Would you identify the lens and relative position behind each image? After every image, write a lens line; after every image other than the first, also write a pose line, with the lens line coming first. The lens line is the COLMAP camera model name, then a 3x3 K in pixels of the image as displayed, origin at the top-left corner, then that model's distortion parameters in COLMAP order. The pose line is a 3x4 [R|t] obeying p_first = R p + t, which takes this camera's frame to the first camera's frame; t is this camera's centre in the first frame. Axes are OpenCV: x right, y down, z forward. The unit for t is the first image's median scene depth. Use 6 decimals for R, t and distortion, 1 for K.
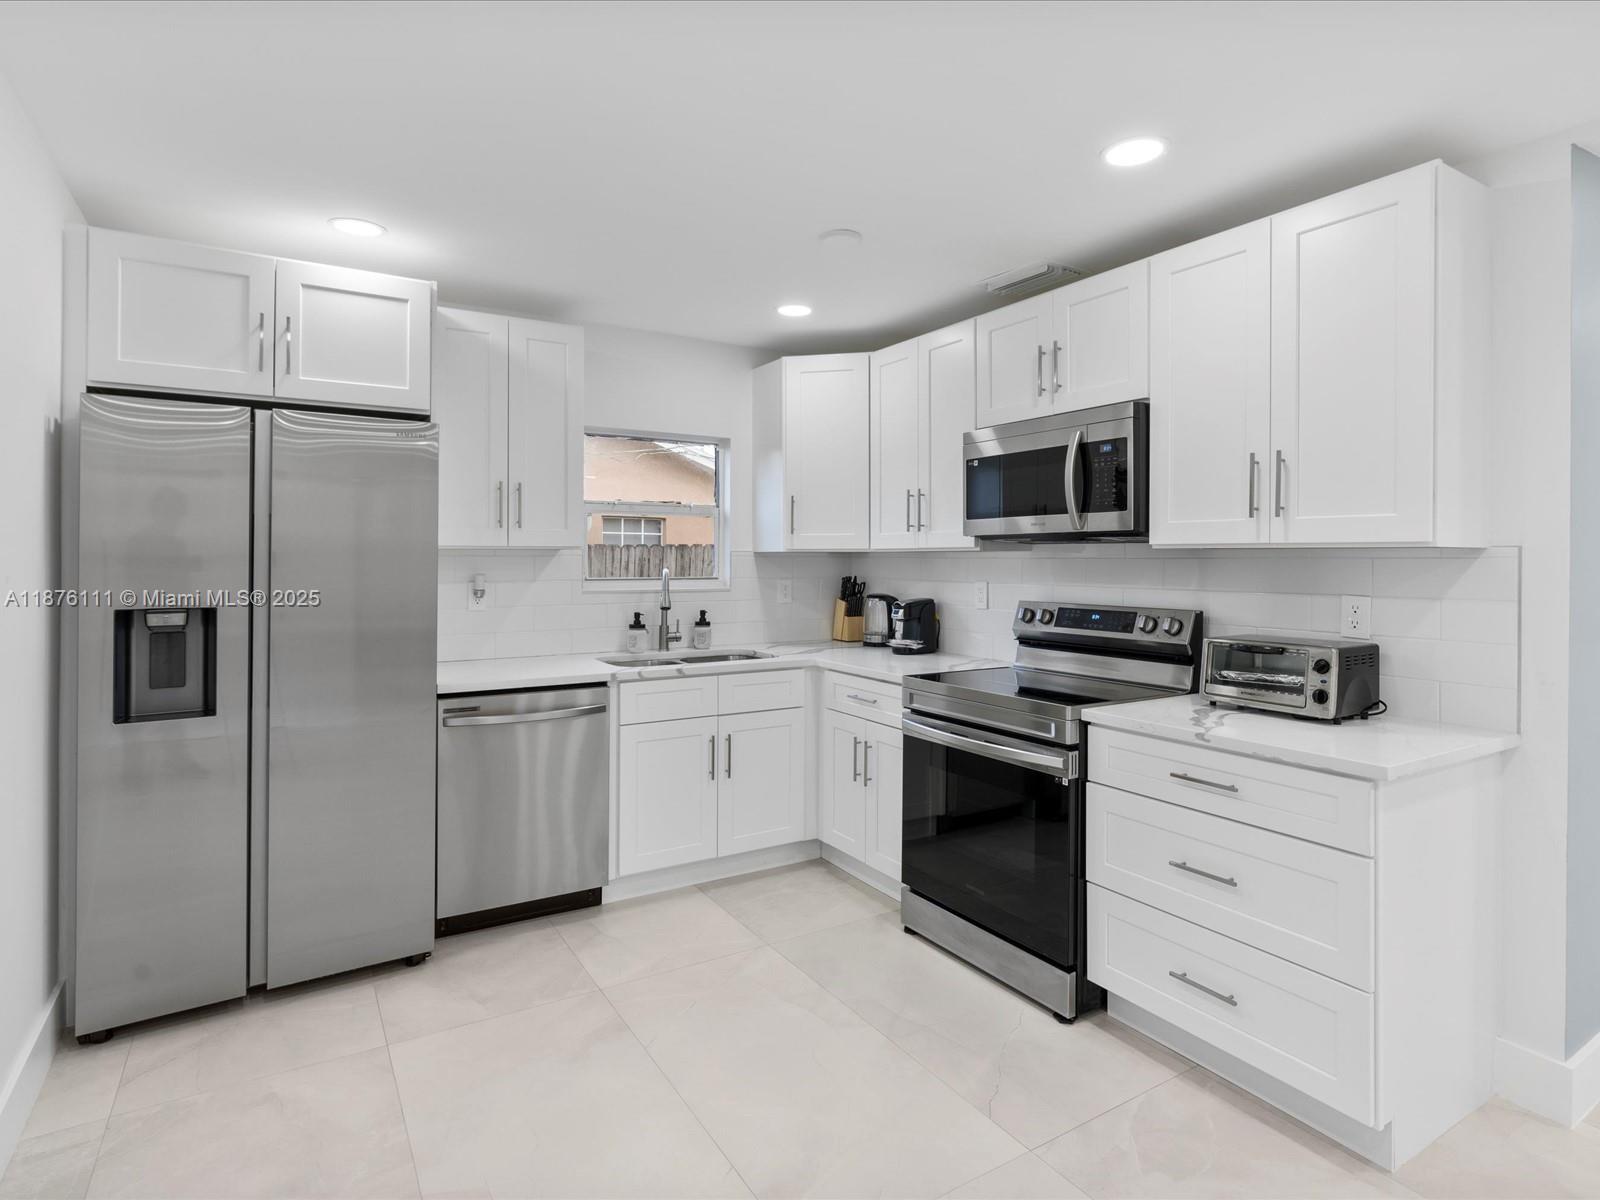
lens RADIAL K [[854.8, 0, 802.6], [0, 854.8, 562.4], [0, 0, 1]] dist [0.000712, 0.001118]
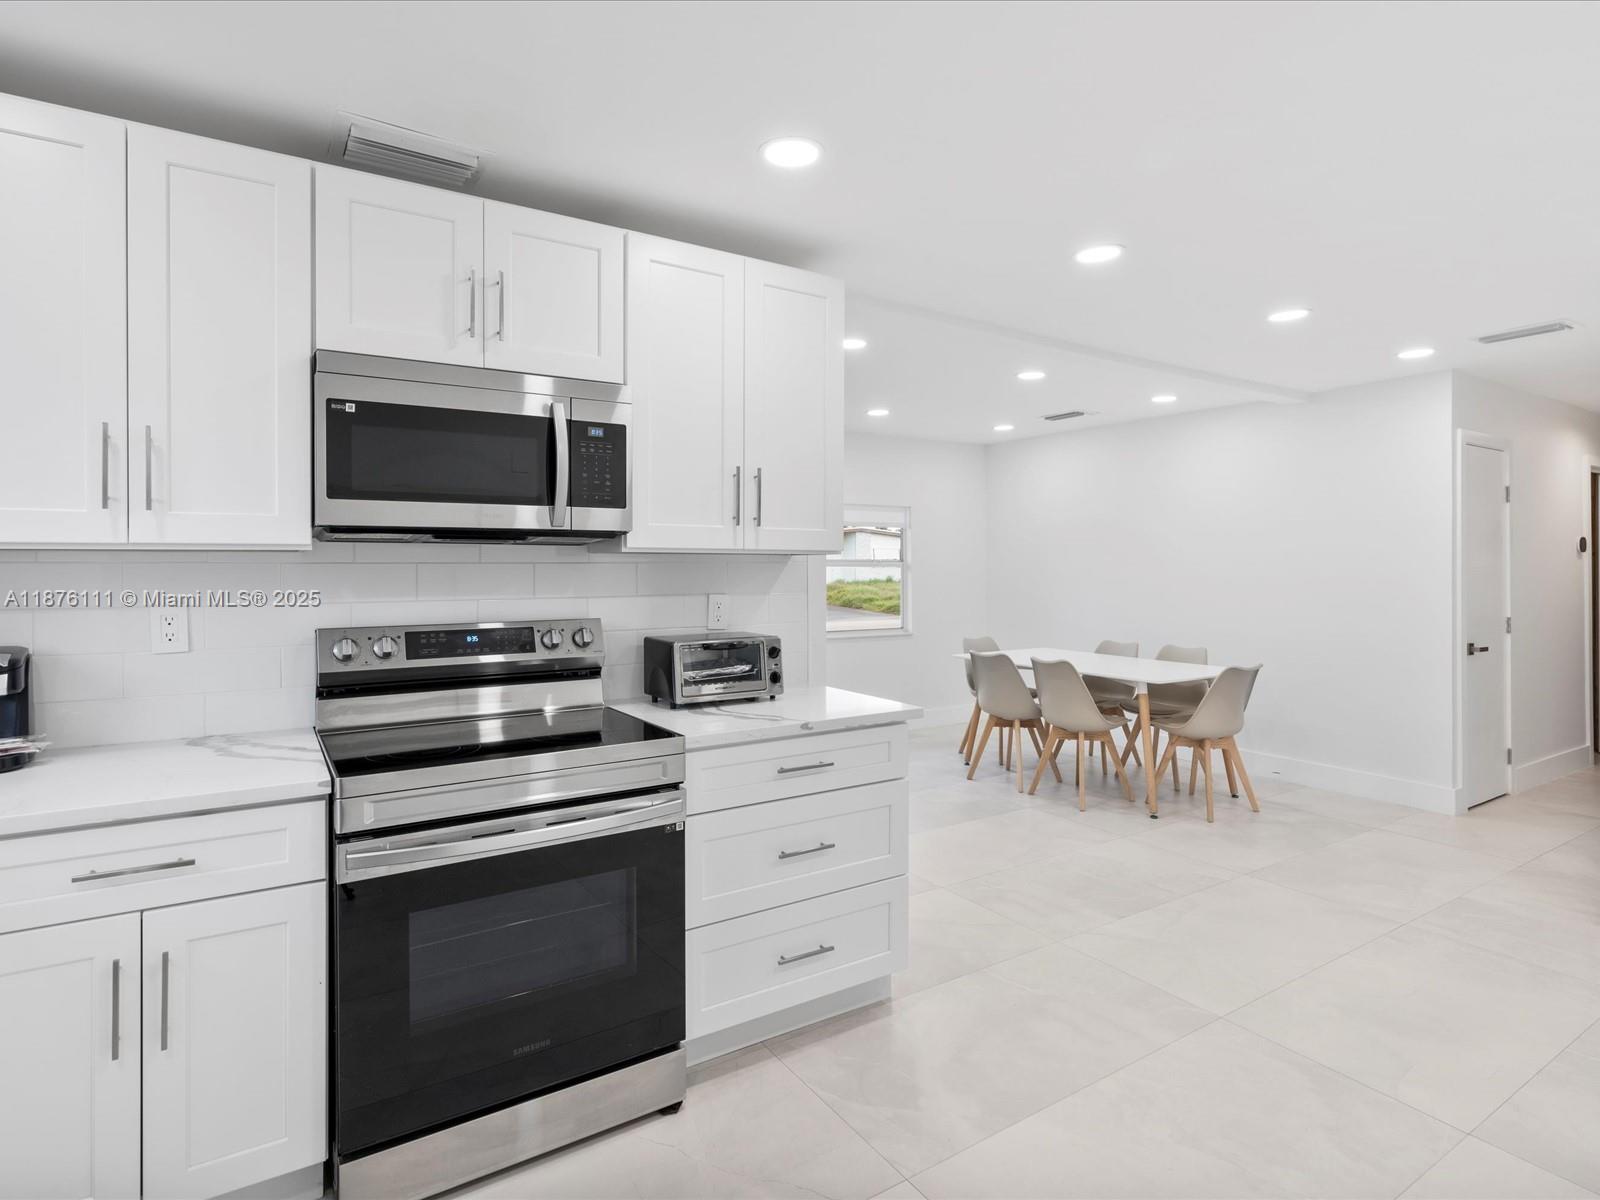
lens RADIAL K [[854.8, 0, 801.1], [0, 854.8, 569.6], [0, 0, 1]] dist [0.000712, 0.001118]
pose [[-0.021784, -0.007895, 0.999732, -0.449455], [0.004392, 0.999958, 0.007993, -0.003445], [-0.999753, 0.004565, -0.021748, 0.740654]]
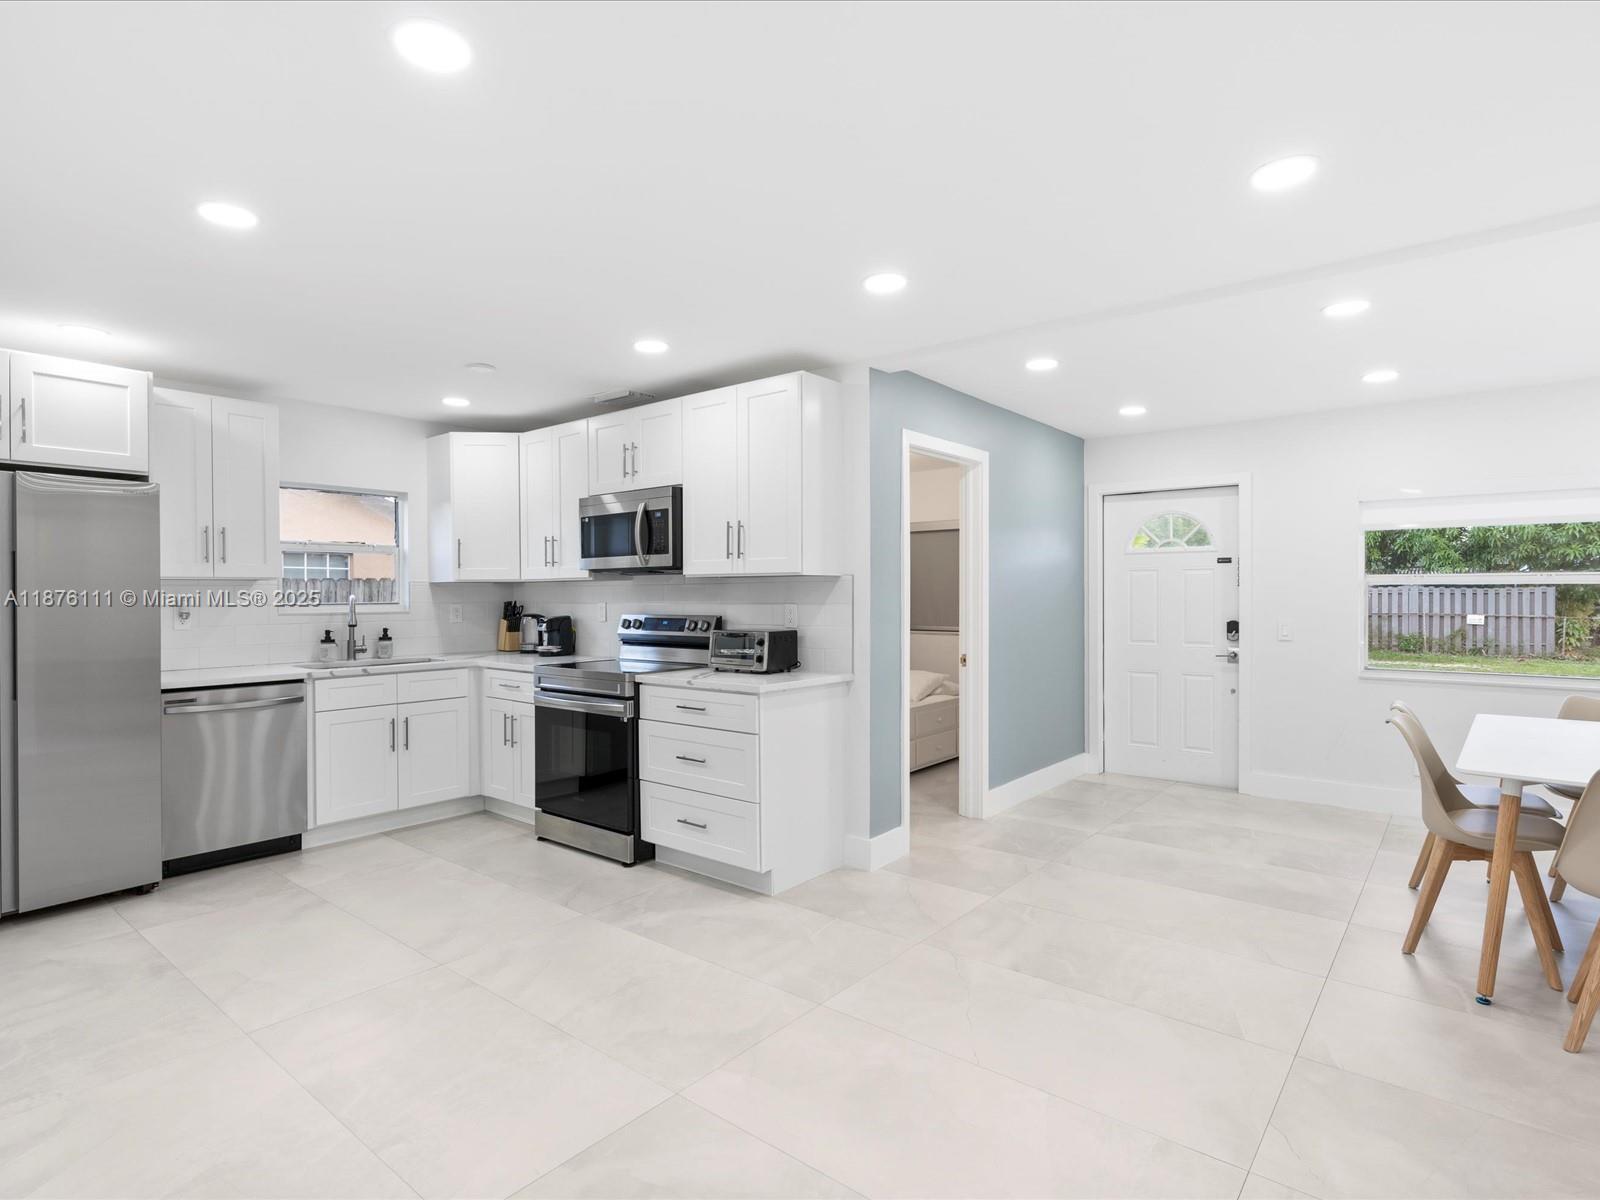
lens RADIAL K [[854.8, 0, 795.7], [0, 854.8, 606.8], [0, 0, 1]] dist [0.000712, 0.001118]
pose [[0.949684, -0.011620, 0.312995, 0.088247], [0.008710, 0.999905, 0.010695, 0.021777], [-0.313089, -0.007431, 0.949695, -0.540067]]
